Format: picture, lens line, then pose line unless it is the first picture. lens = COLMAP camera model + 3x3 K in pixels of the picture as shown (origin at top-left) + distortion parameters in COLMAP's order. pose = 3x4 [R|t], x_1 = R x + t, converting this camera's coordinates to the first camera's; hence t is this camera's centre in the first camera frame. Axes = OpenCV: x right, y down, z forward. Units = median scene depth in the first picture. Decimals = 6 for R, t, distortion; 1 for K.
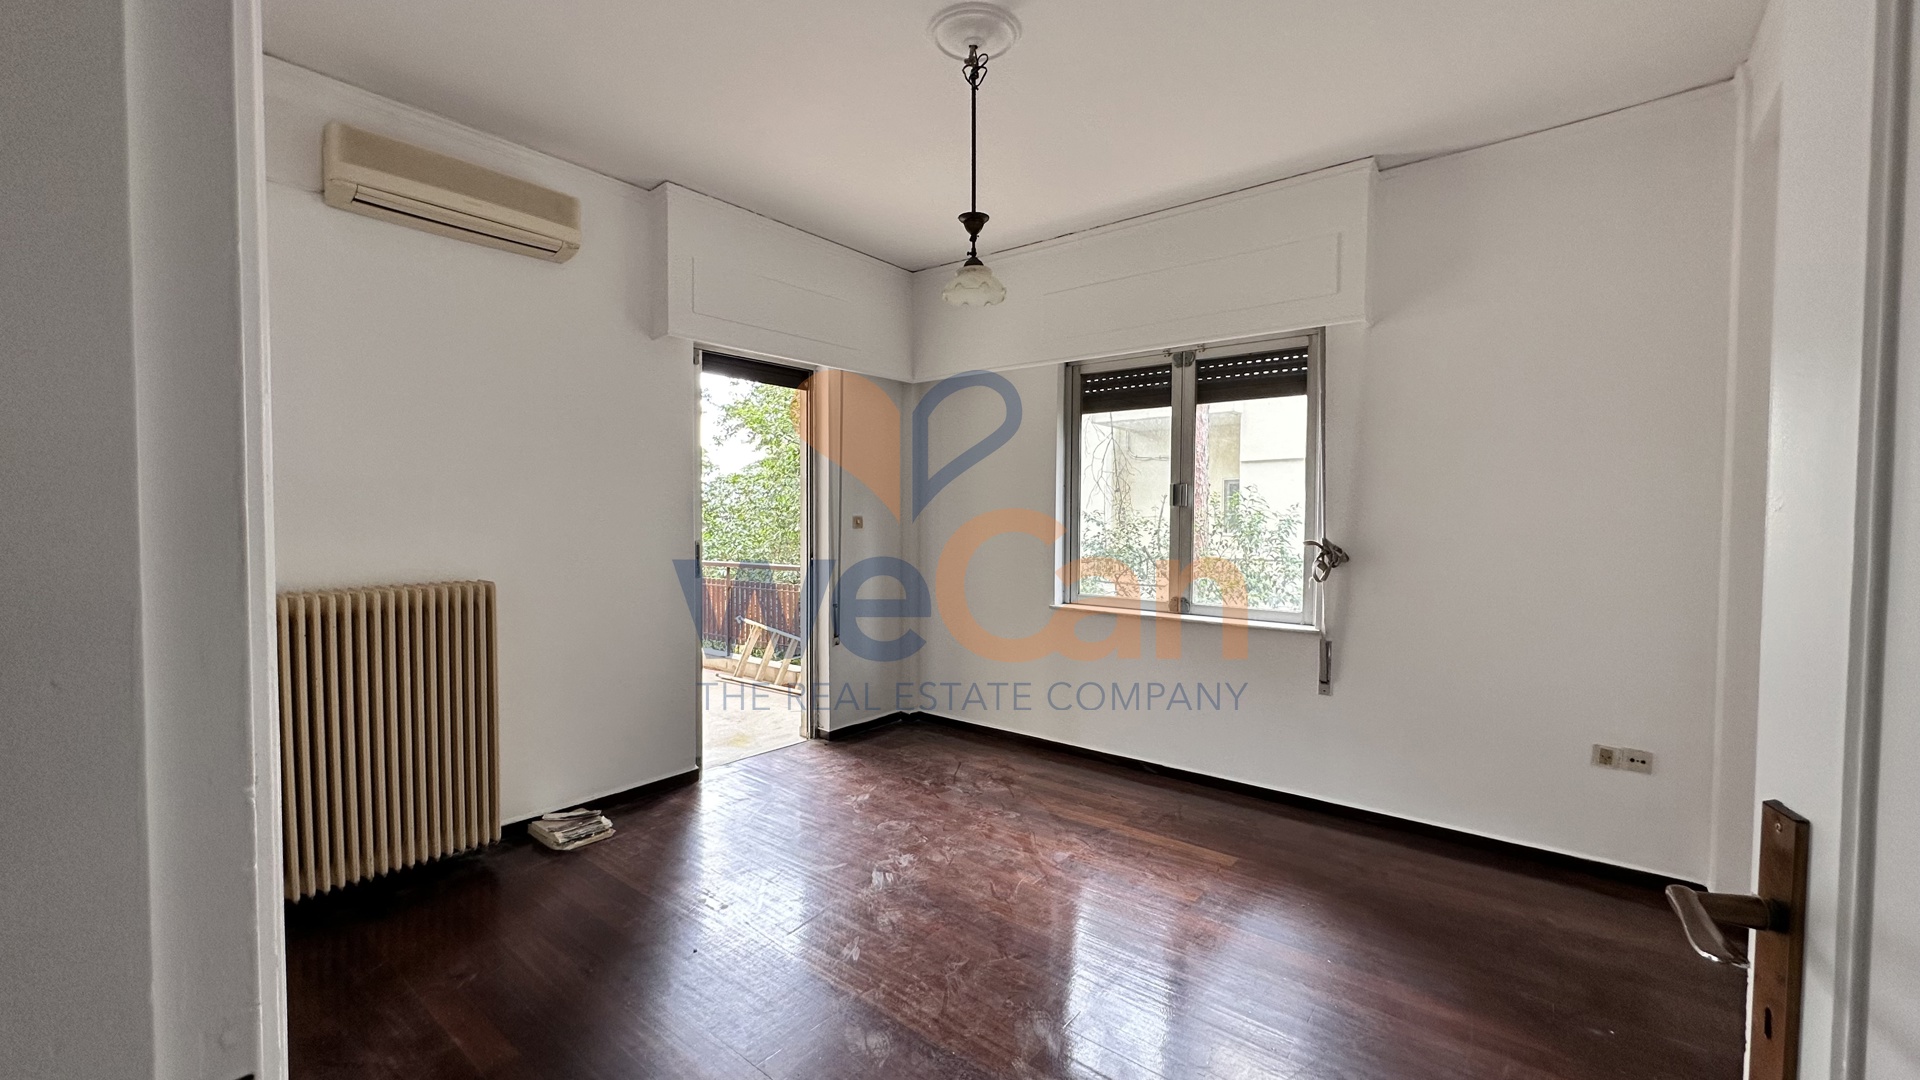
lens RADIAL K [[763.8, 0, 965.3], [0, 763.8, 534.2], [0, 0, 1]] dist [0.000094, 0.000127]
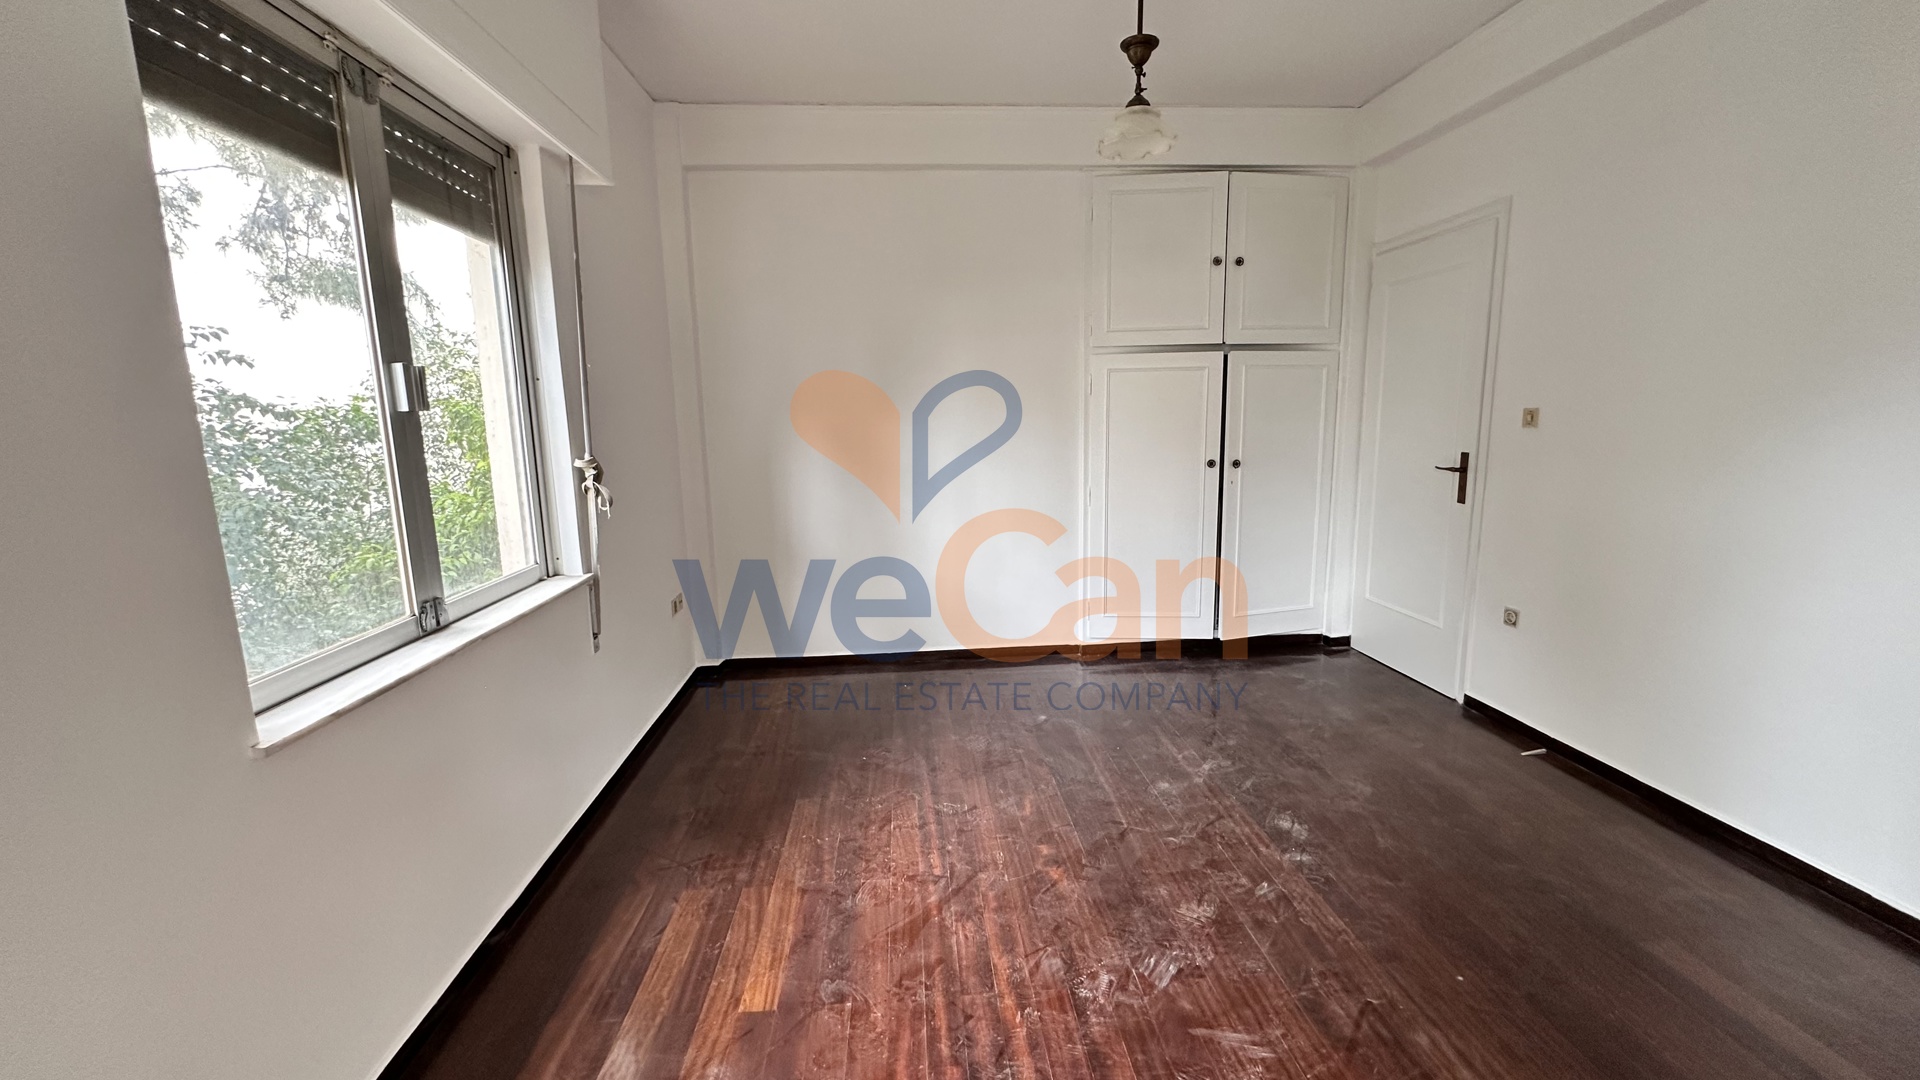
lens RADIAL K [[763.8, 0, 965.3], [0, 763.8, 534.2], [0, 0, 1]] dist [0.000094, 0.000127]
pose [[-0.686054, -0.108374, 0.719434, -0.351567], [0.036996, 0.982368, 0.183261, -0.041149], [-0.726609, 0.152343, -0.669948, 1.233394]]
